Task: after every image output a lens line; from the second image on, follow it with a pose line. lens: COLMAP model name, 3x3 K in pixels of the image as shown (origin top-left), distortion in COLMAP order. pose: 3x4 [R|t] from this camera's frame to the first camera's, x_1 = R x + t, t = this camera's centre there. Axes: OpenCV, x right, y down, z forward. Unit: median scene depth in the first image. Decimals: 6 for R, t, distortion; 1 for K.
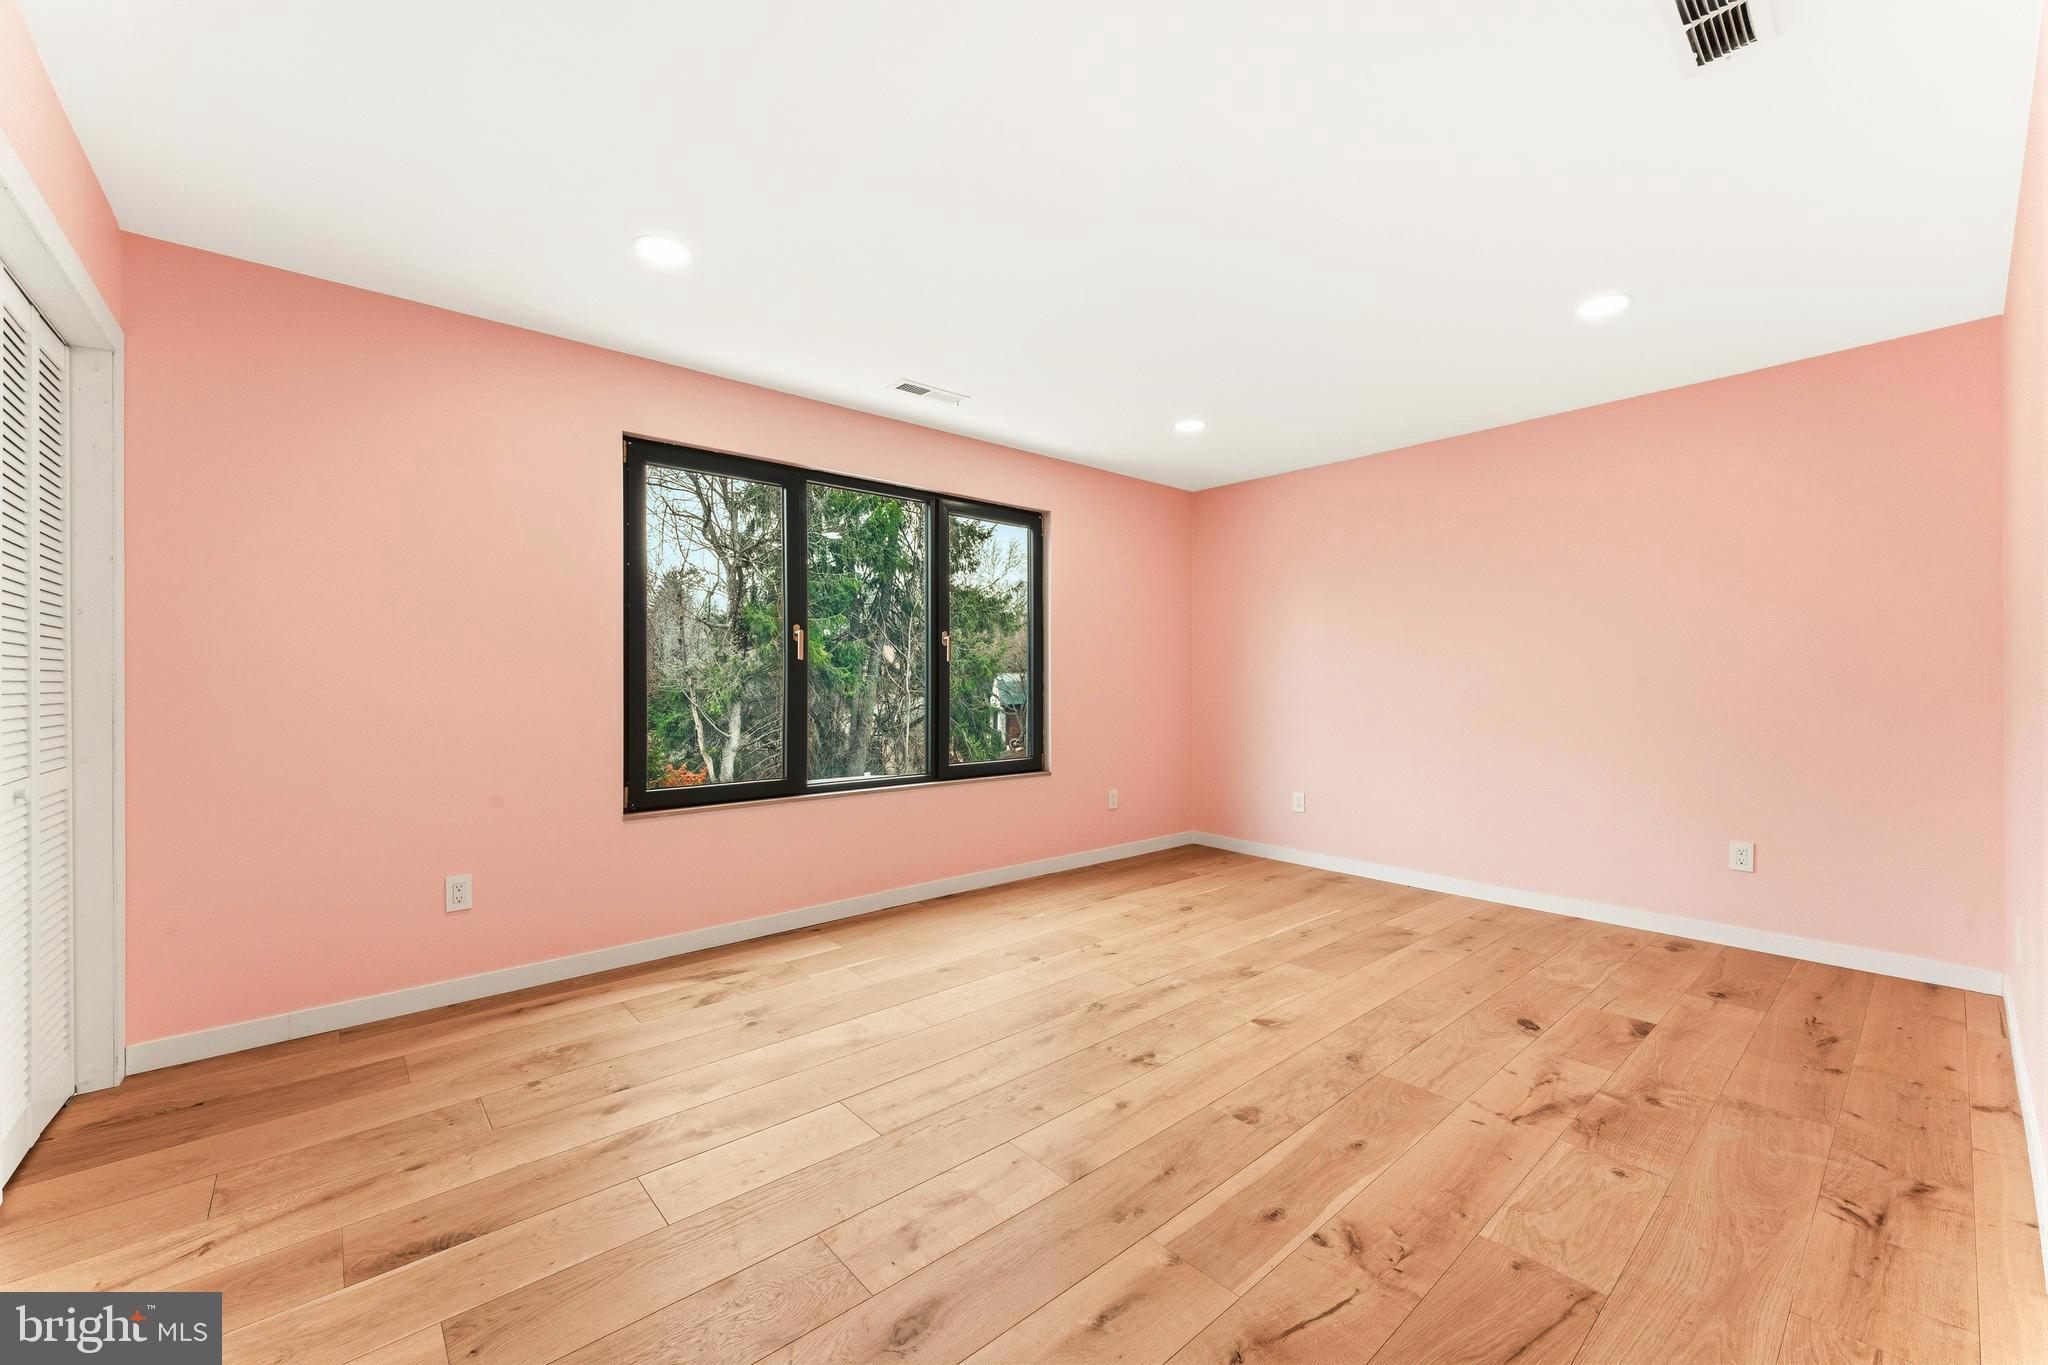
lens RADIAL K [[805.3, 0, 1031.1], [0, 805.3, 679.2], [0, 0, 1]] dist [-0.001547, -0.000028]
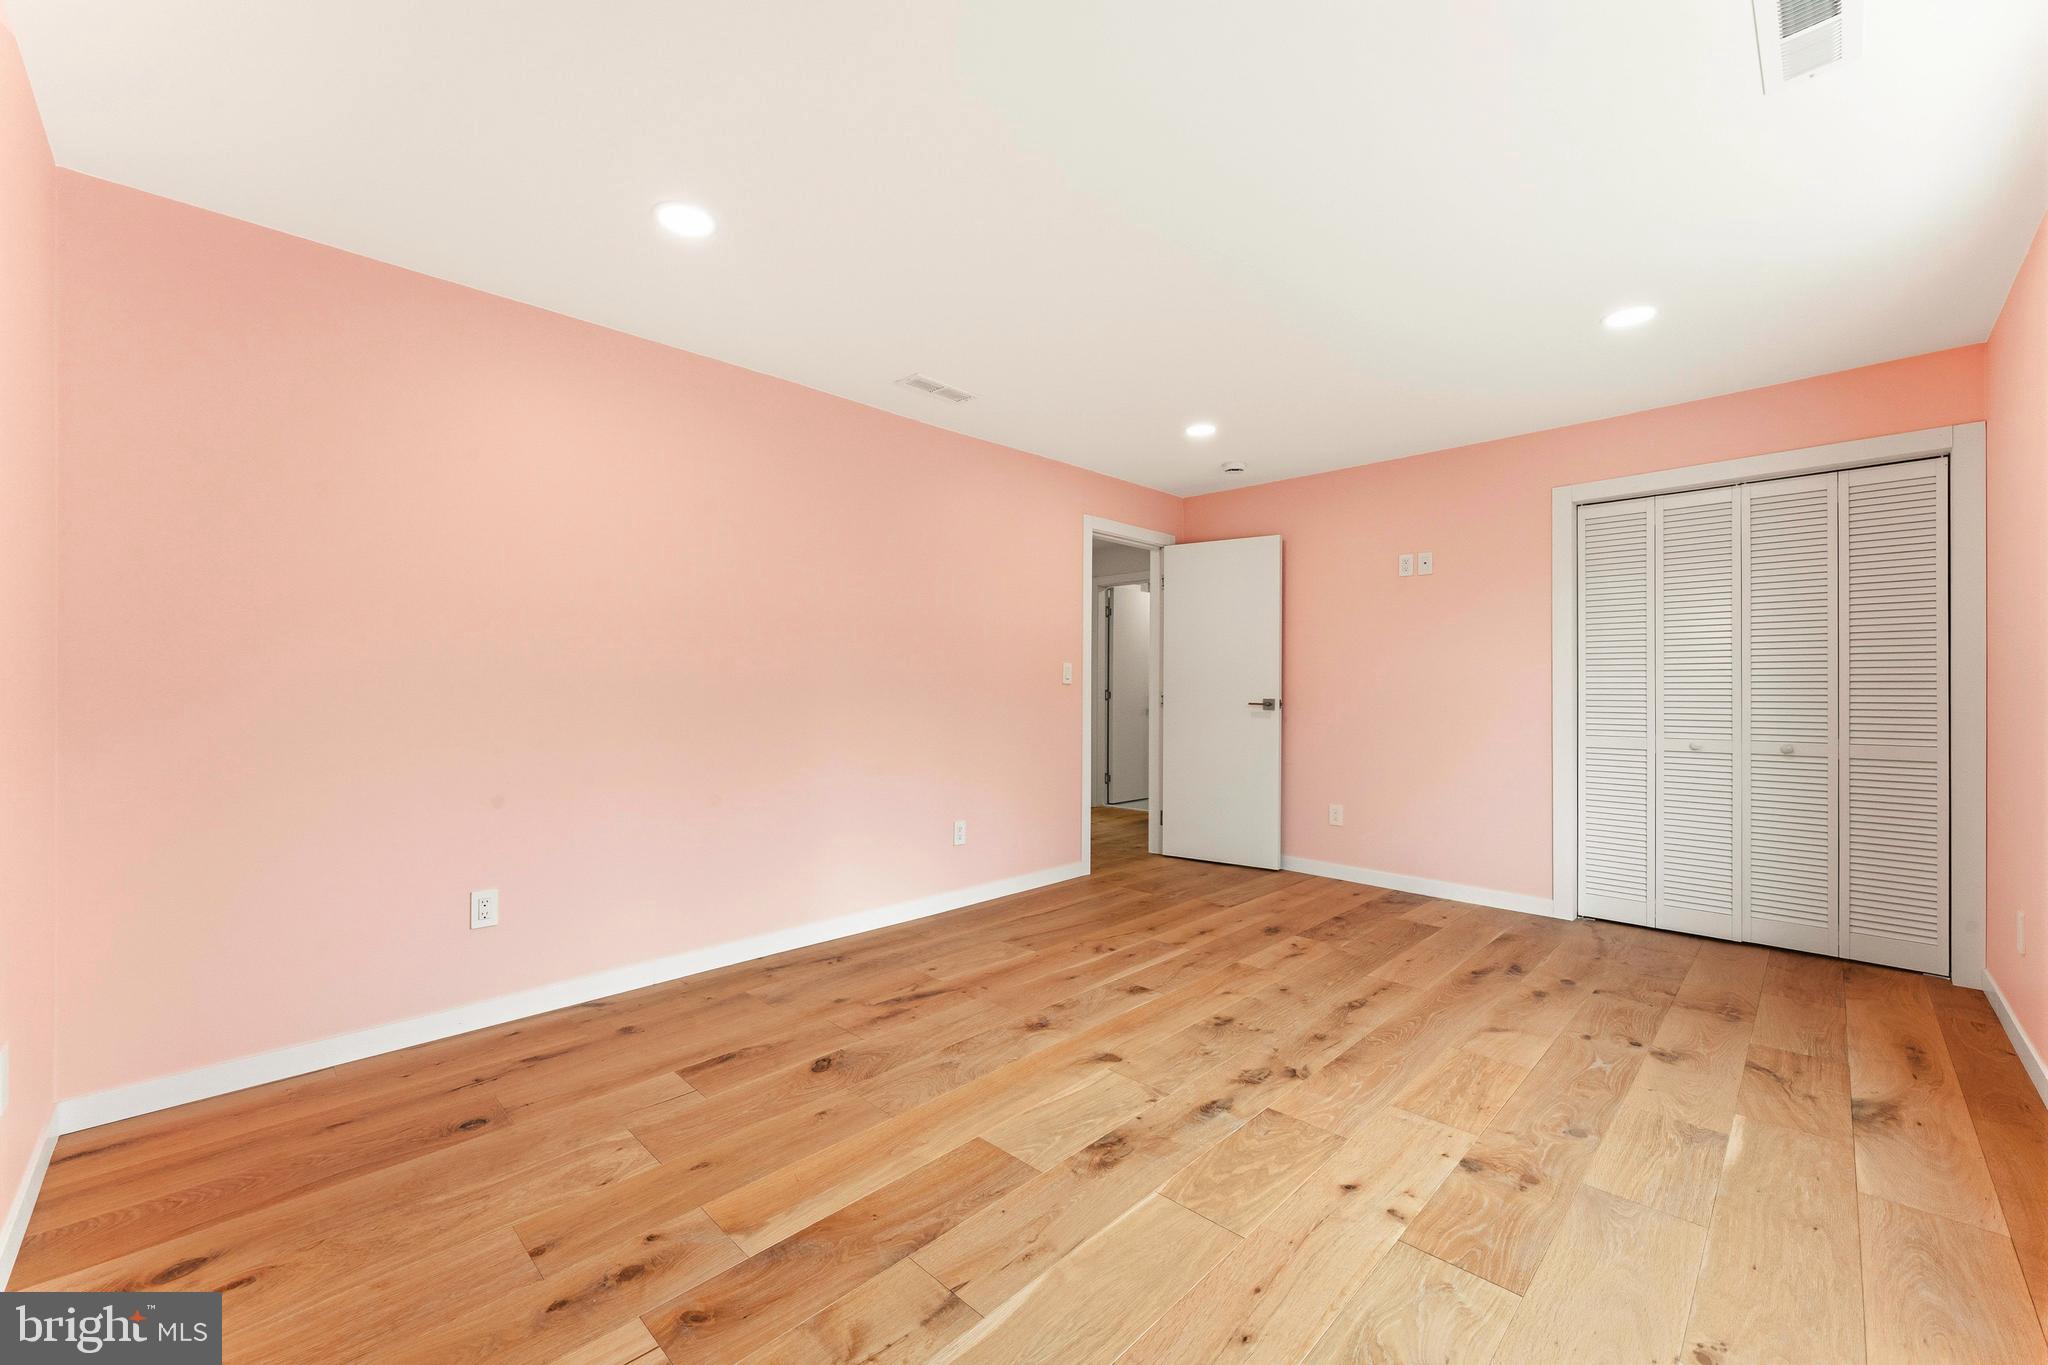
lens RADIAL K [[805.3, 0, 1027.9], [0, 805.3, 685.3], [0, 0, 1]] dist [-0.001547, -0.000028]
pose [[-0.997871, -0.000569, -0.065212, 0.434400], [0.000241, 0.999923, -0.012423, 0.009198], [0.065215, -0.012412, -0.997794, 1.879005]]
